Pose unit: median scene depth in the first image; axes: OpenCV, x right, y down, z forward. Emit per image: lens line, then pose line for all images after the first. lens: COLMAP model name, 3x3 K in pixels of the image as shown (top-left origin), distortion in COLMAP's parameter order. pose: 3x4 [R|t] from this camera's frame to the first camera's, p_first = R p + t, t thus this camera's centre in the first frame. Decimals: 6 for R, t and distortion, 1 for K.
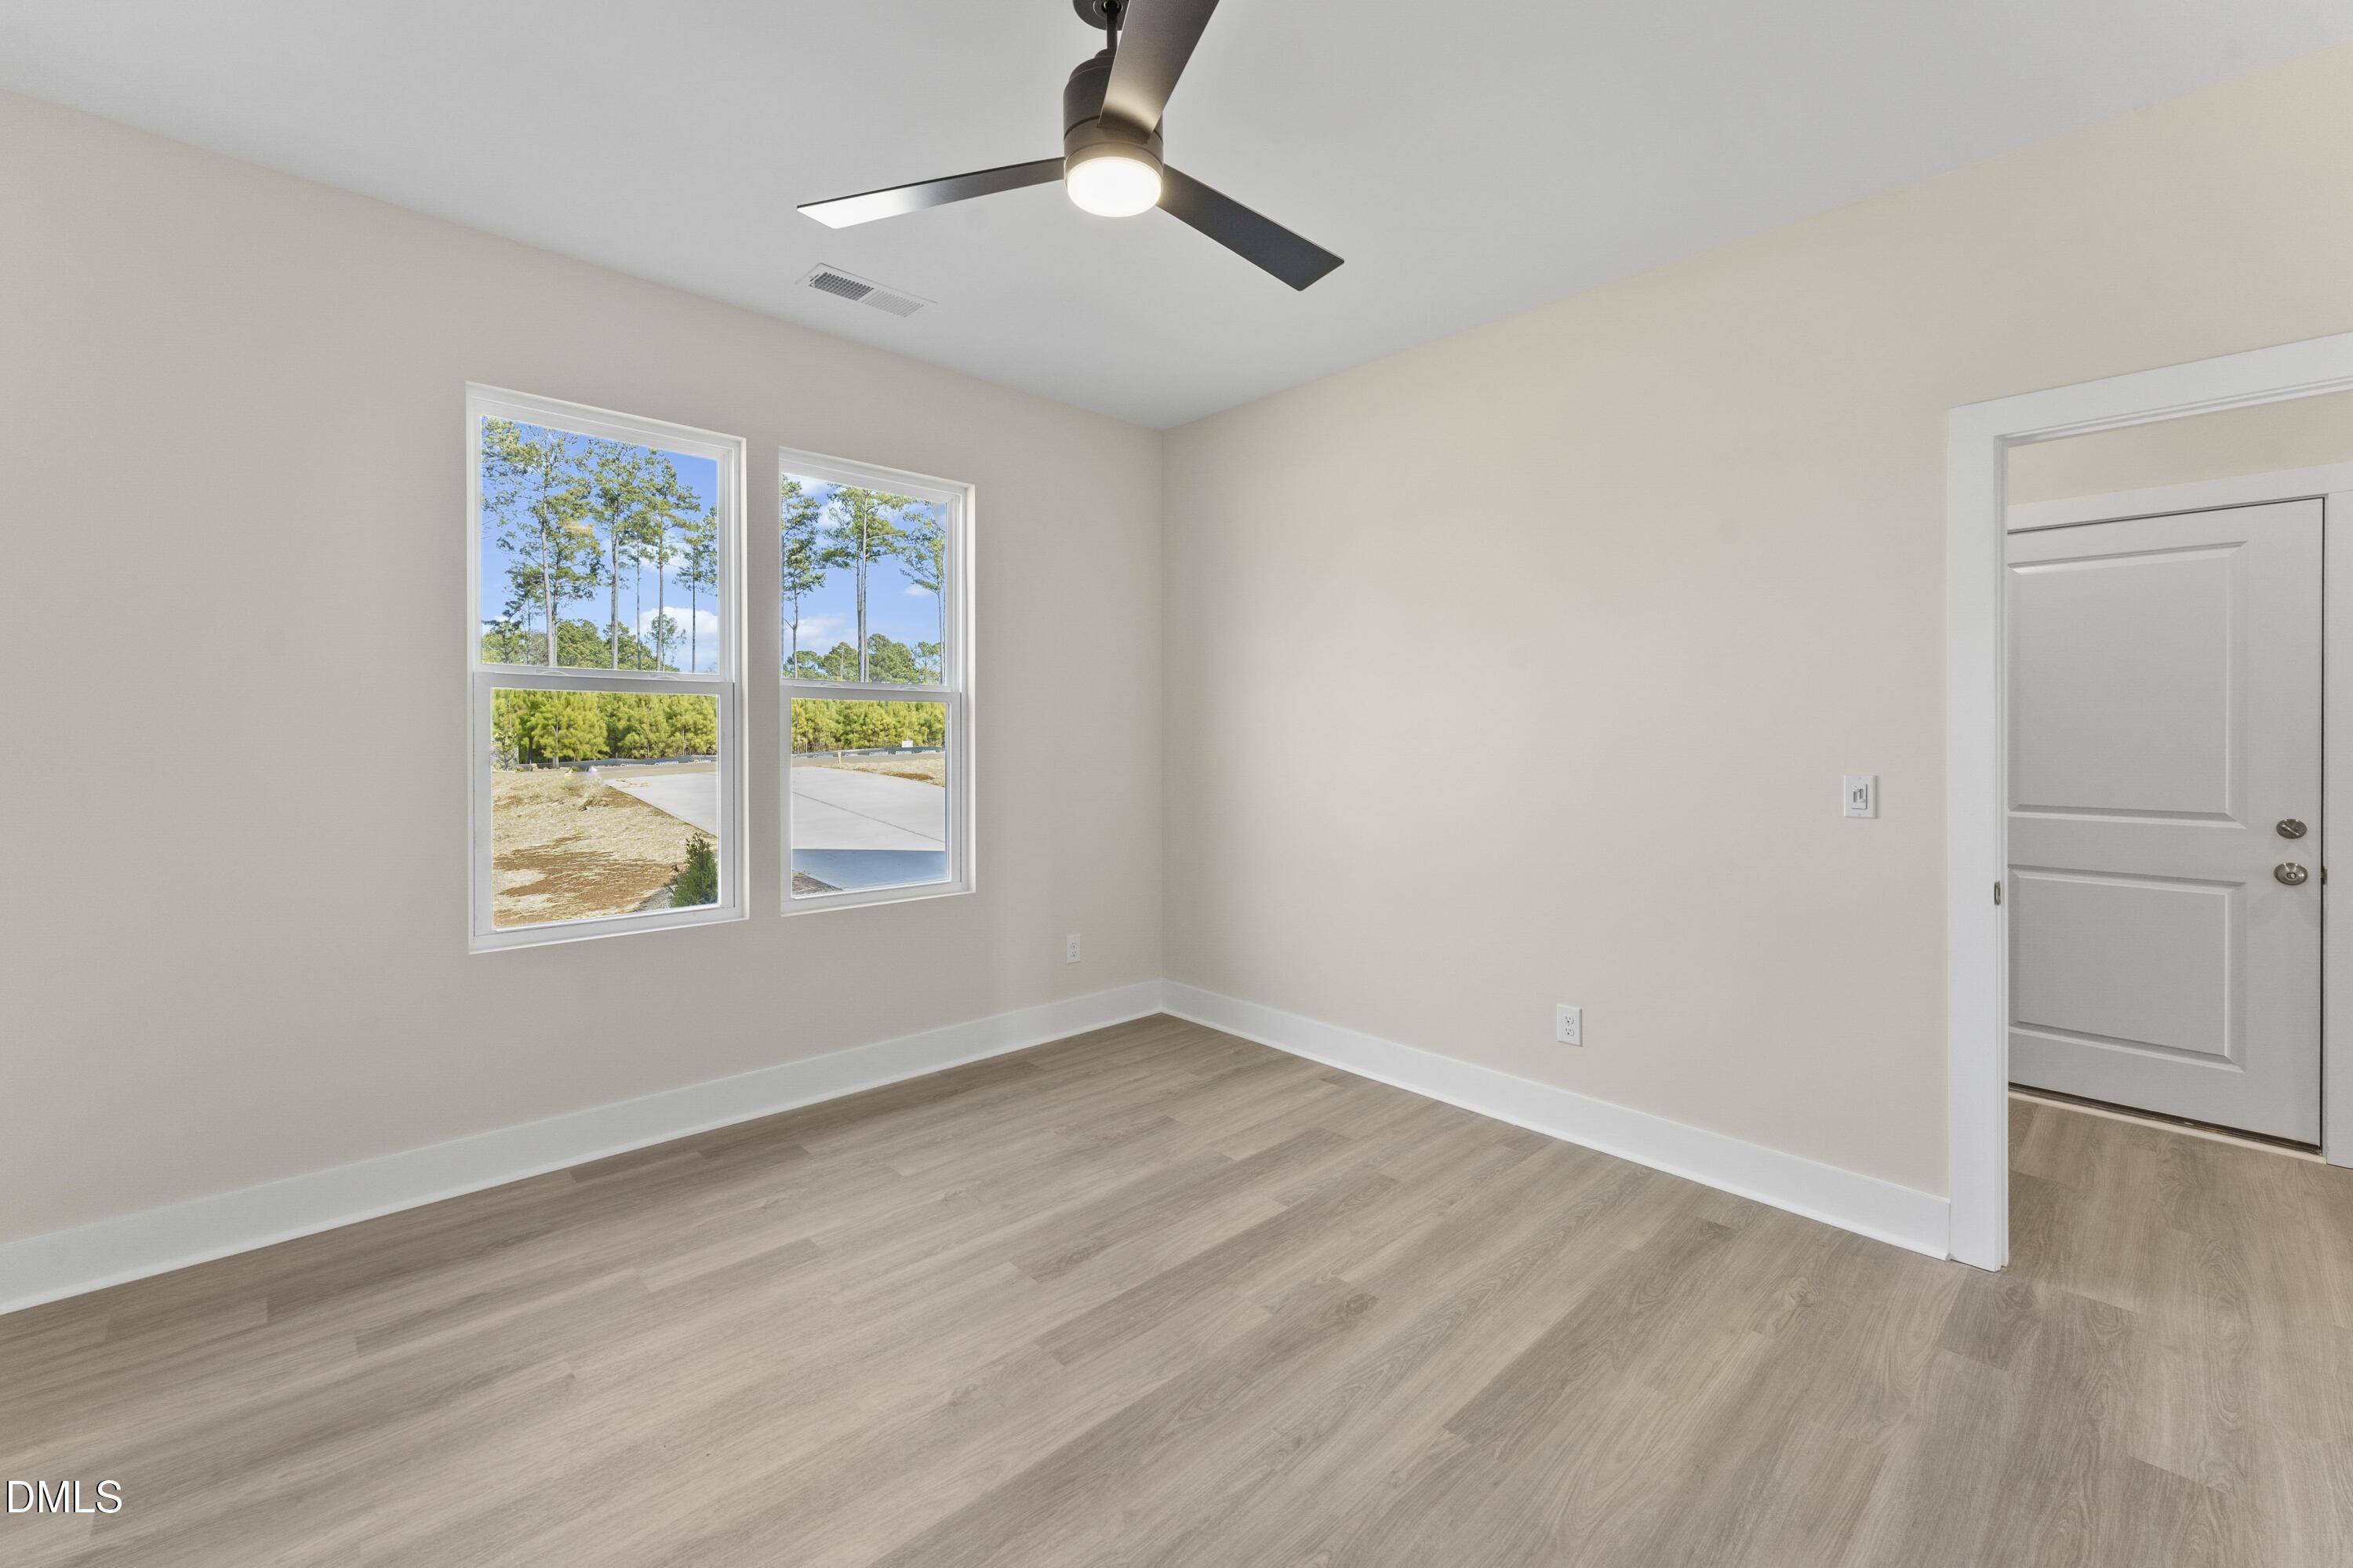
lens RADIAL K [[983.3, 0, 1178.0], [0, 983.3, 734.6], [0, 0, 1]] dist [0.001466, 0.000160]
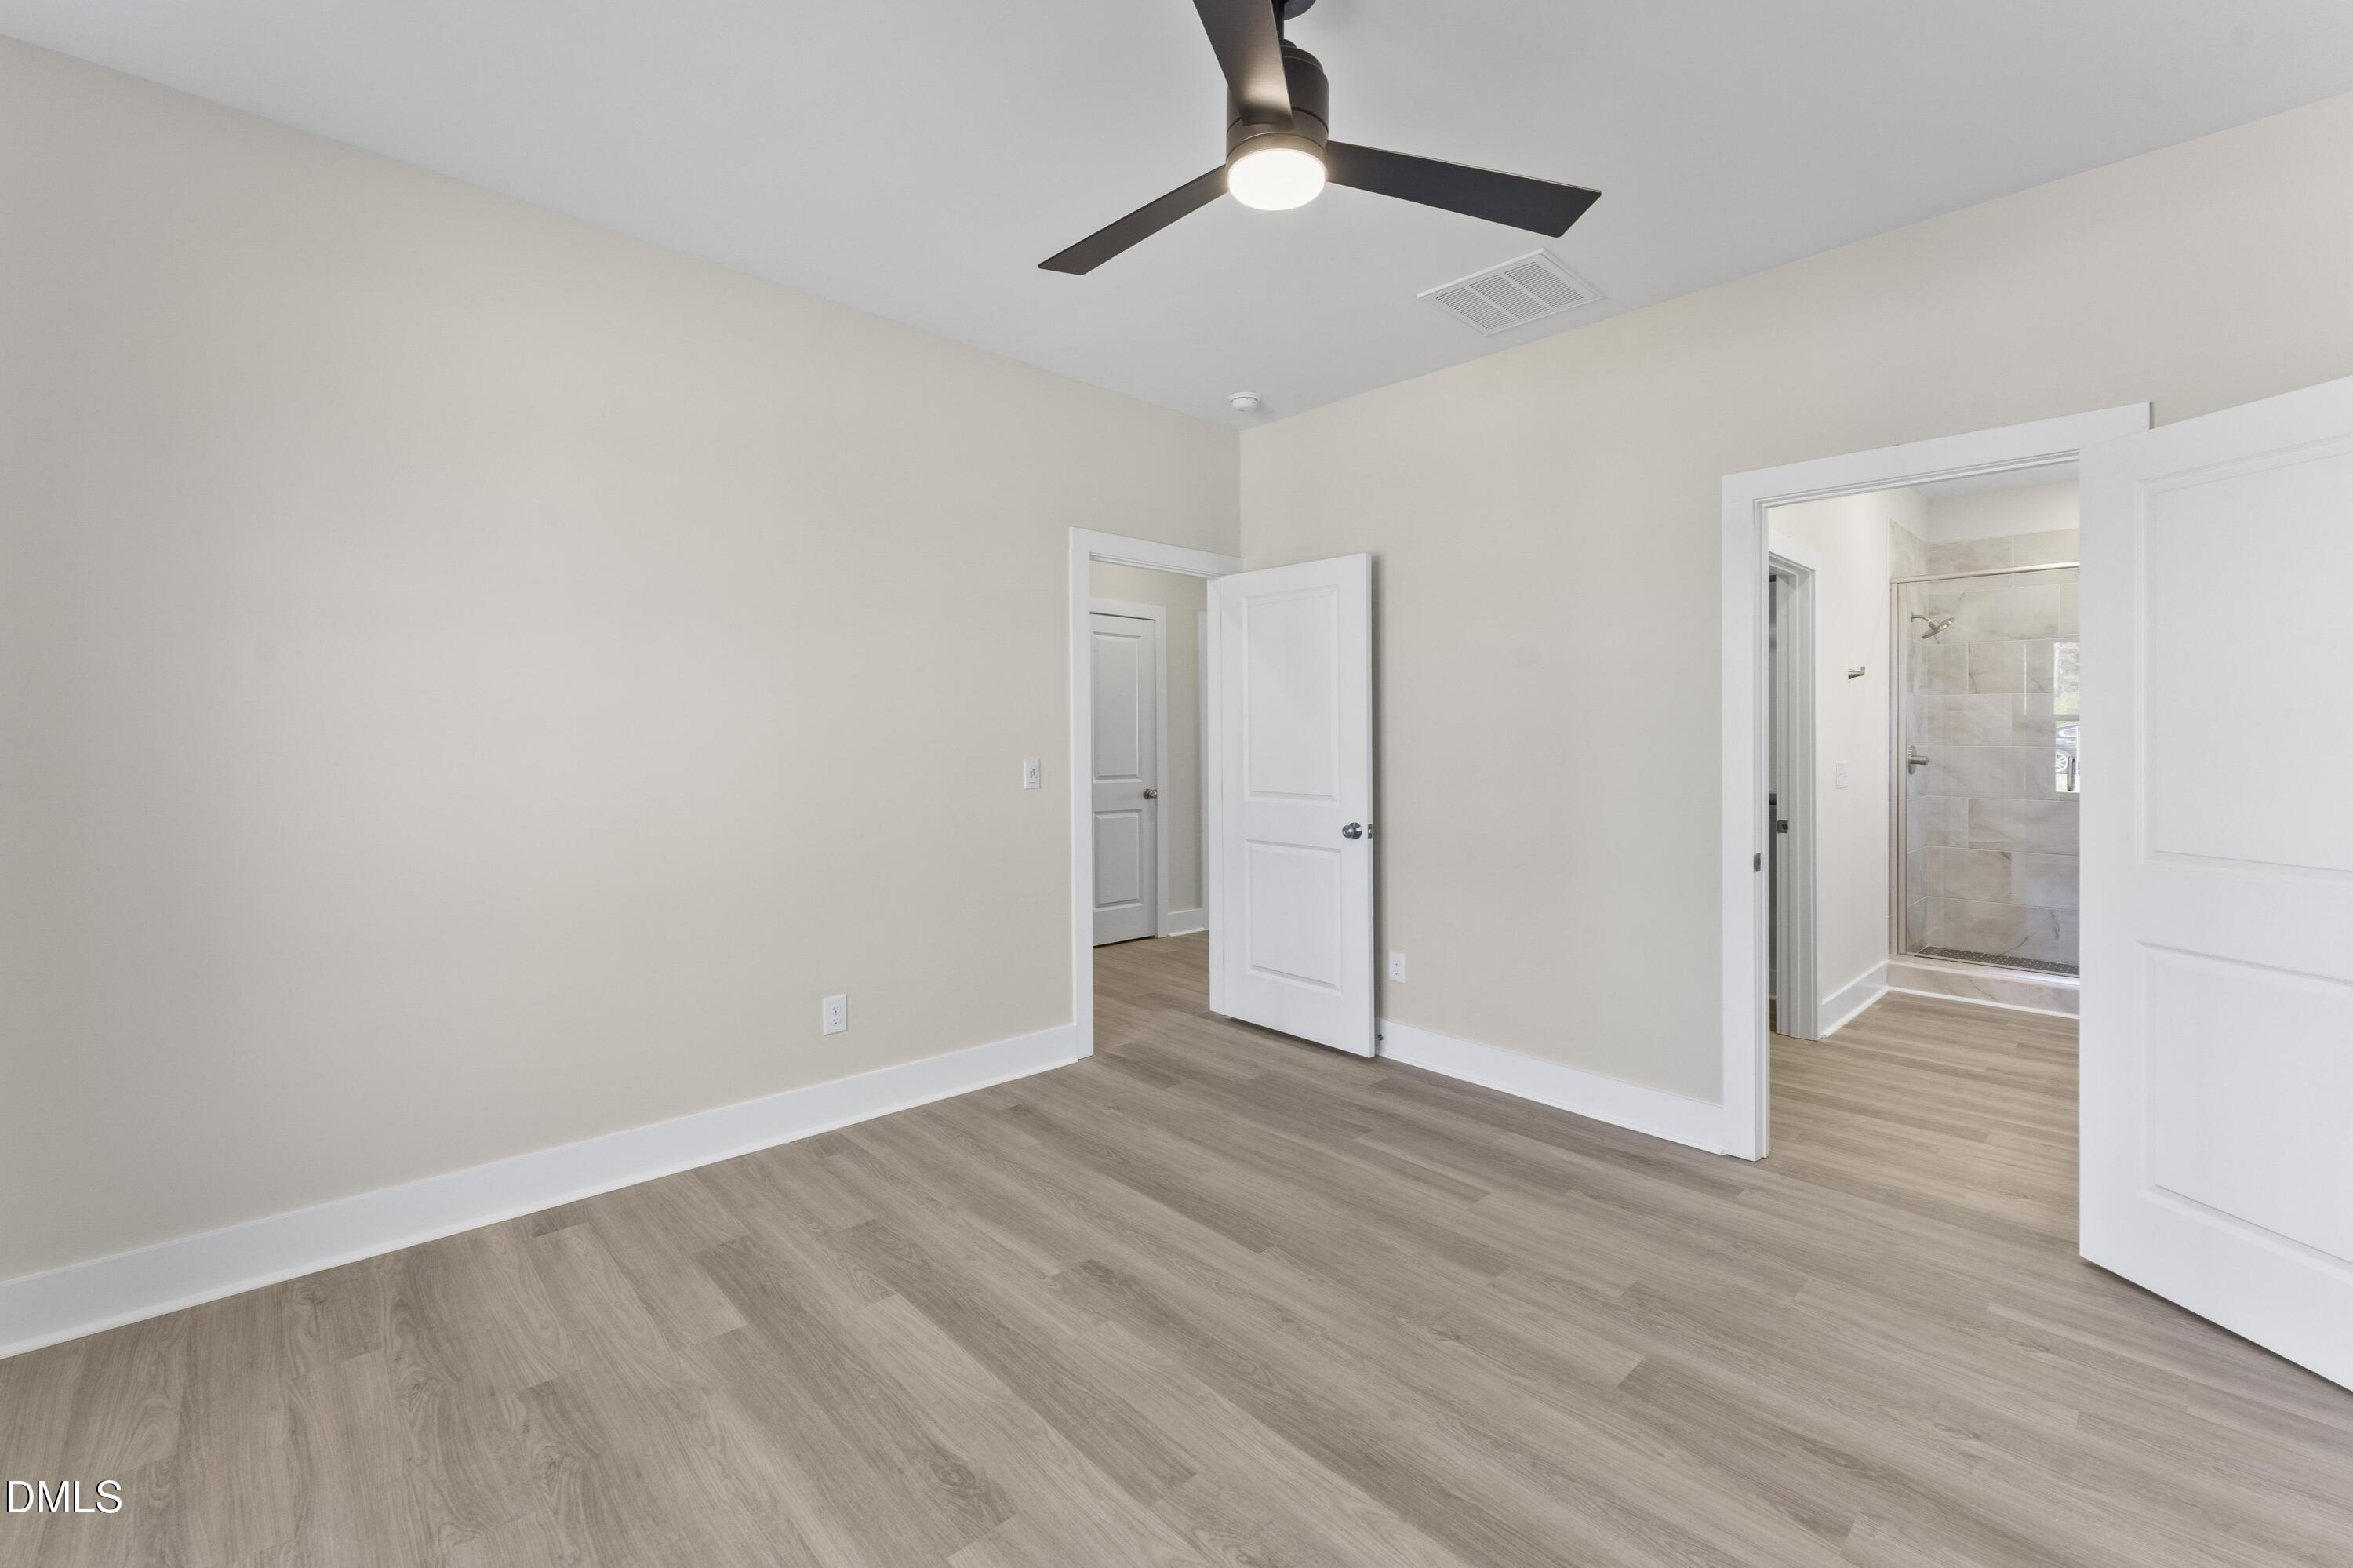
lens RADIAL K [[983.3, 0, 1178.0], [0, 983.3, 734.6], [0, 0, 1]] dist [0.001466, 0.000160]
pose [[-0.001306, -0.006525, 0.999978, -0.819480], [-0.007298, 0.999952, 0.006515, -0.002658], [-0.999973, -0.007289, -0.001354, 0.869243]]
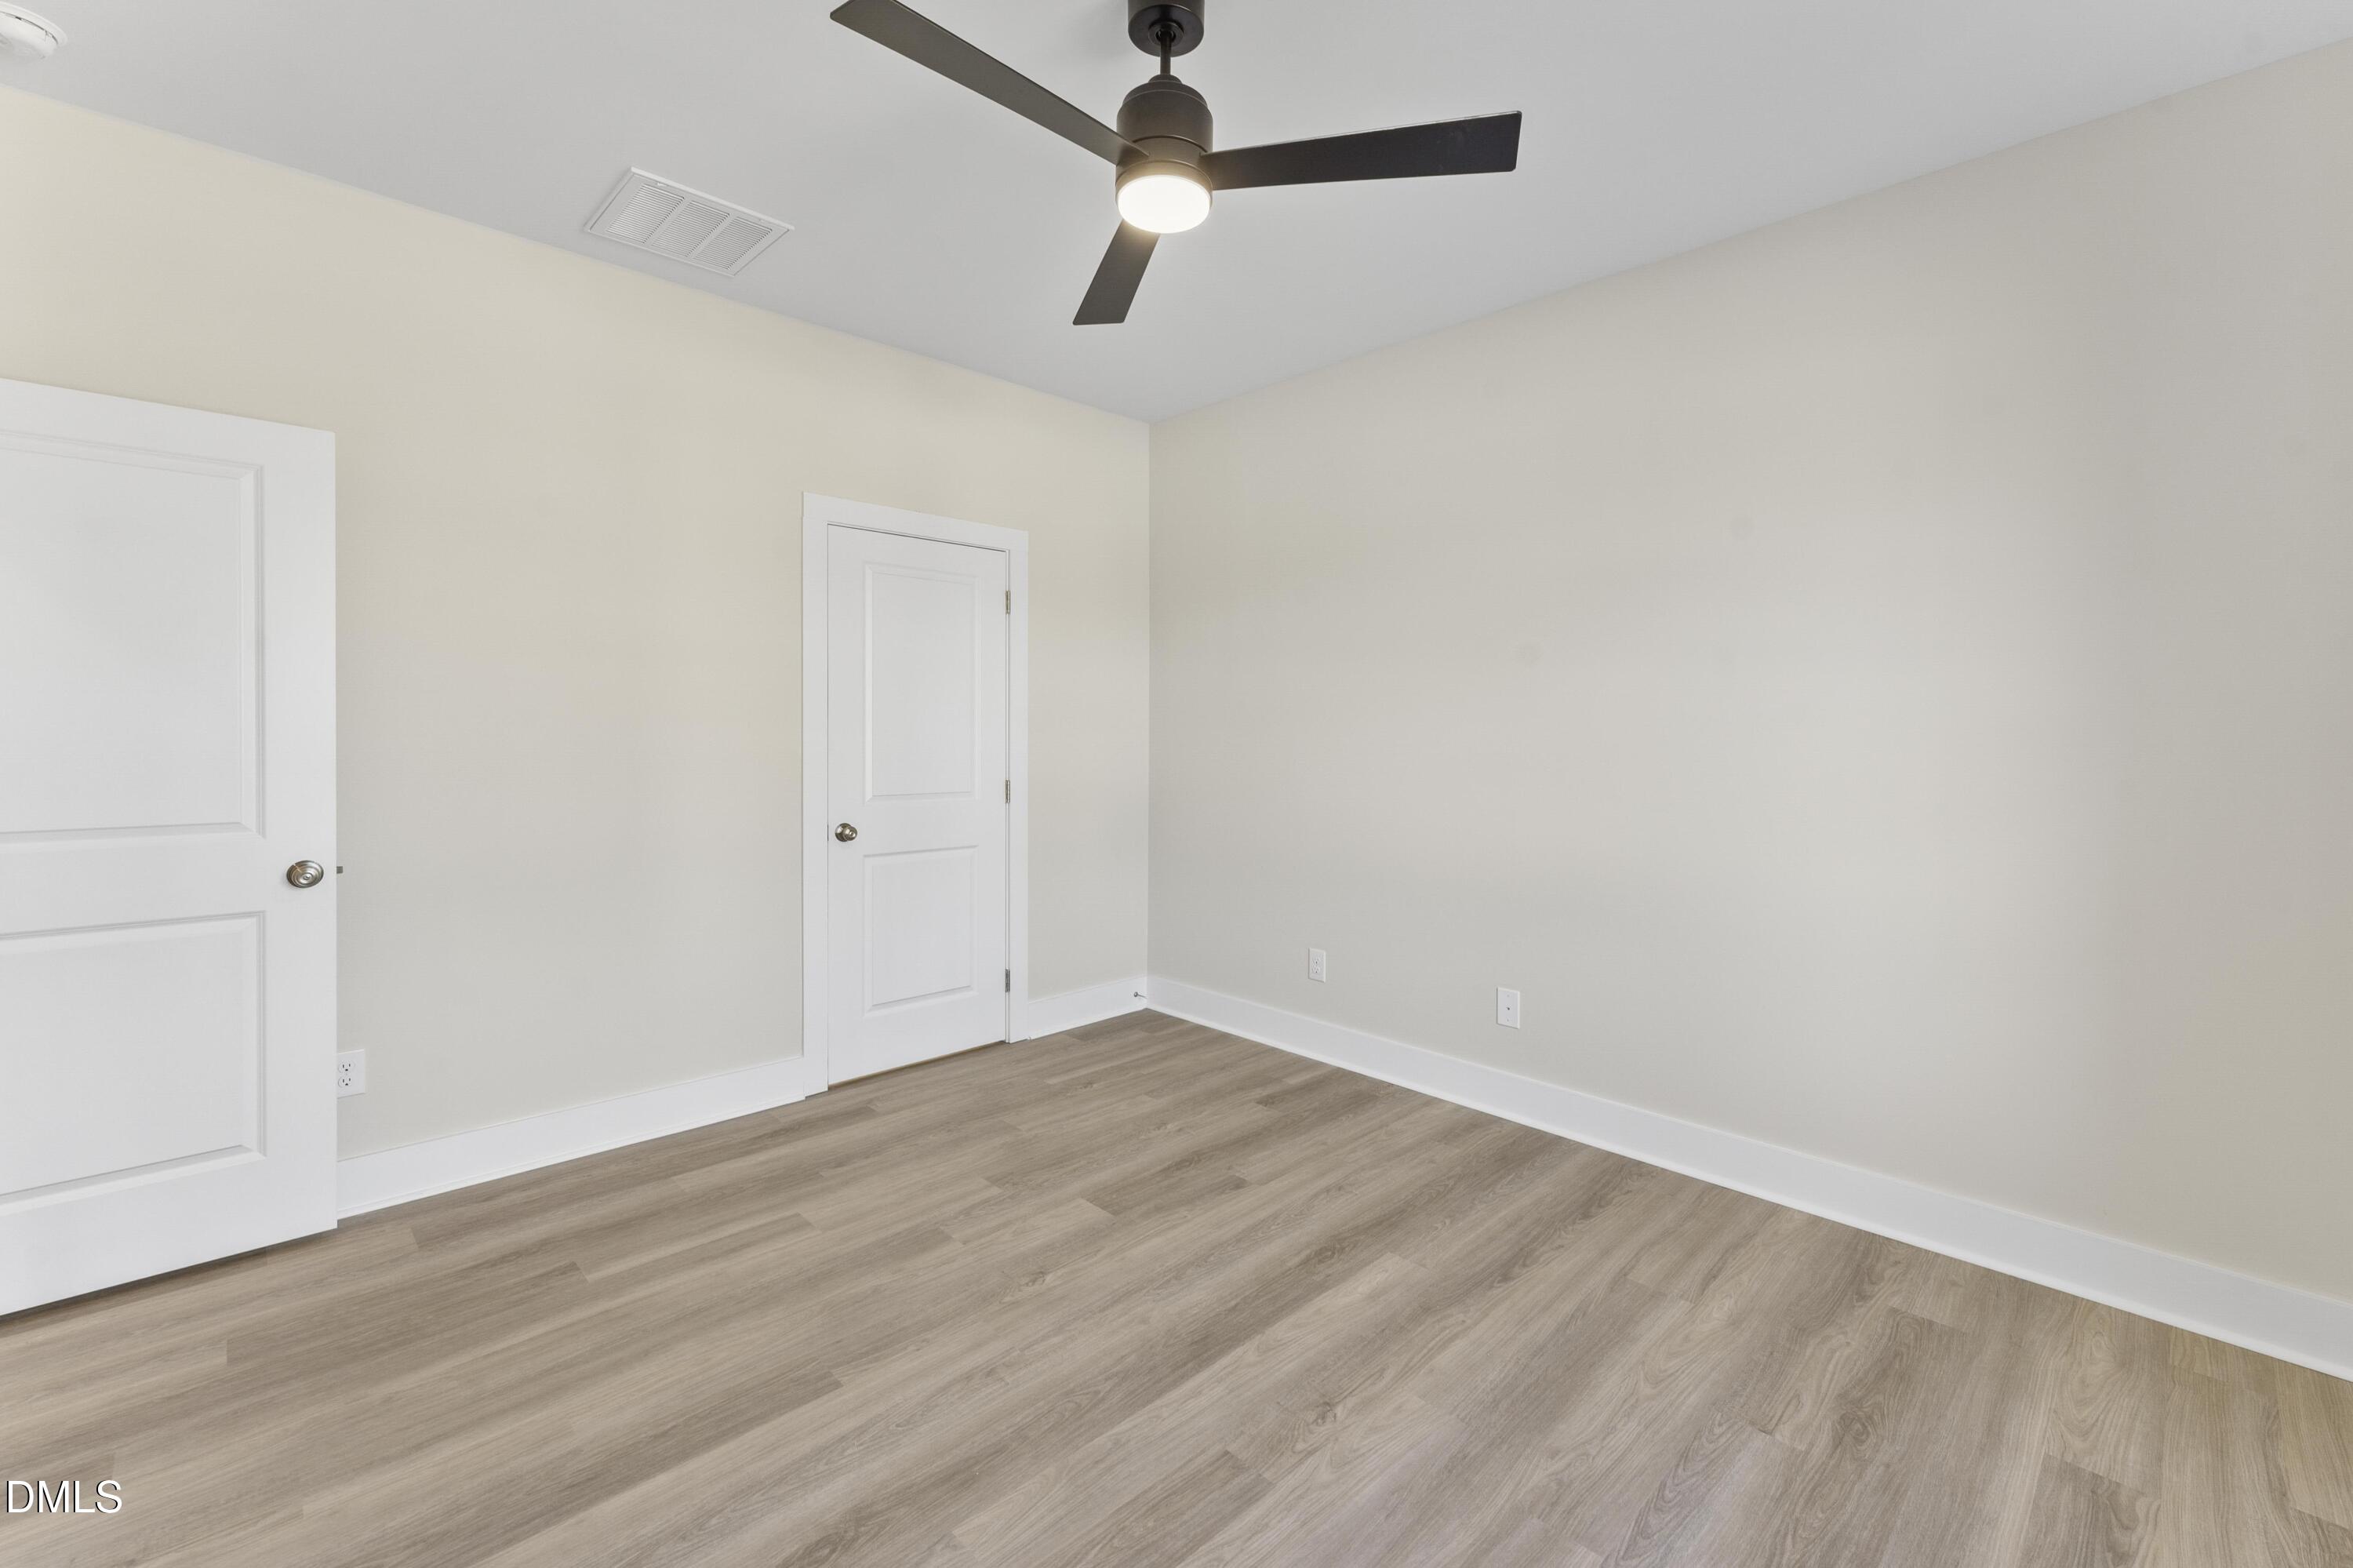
lens RADIAL K [[983.3, 0, 1178.0], [0, 983.3, 734.6], [0, 0, 1]] dist [0.001466, 0.000160]
pose [[-0.999846, -0.014297, -0.010166, -0.047431], [-0.014335, 0.999890, 0.003699, 0.011648], [0.010112, 0.003844, -0.999941, 1.580964]]
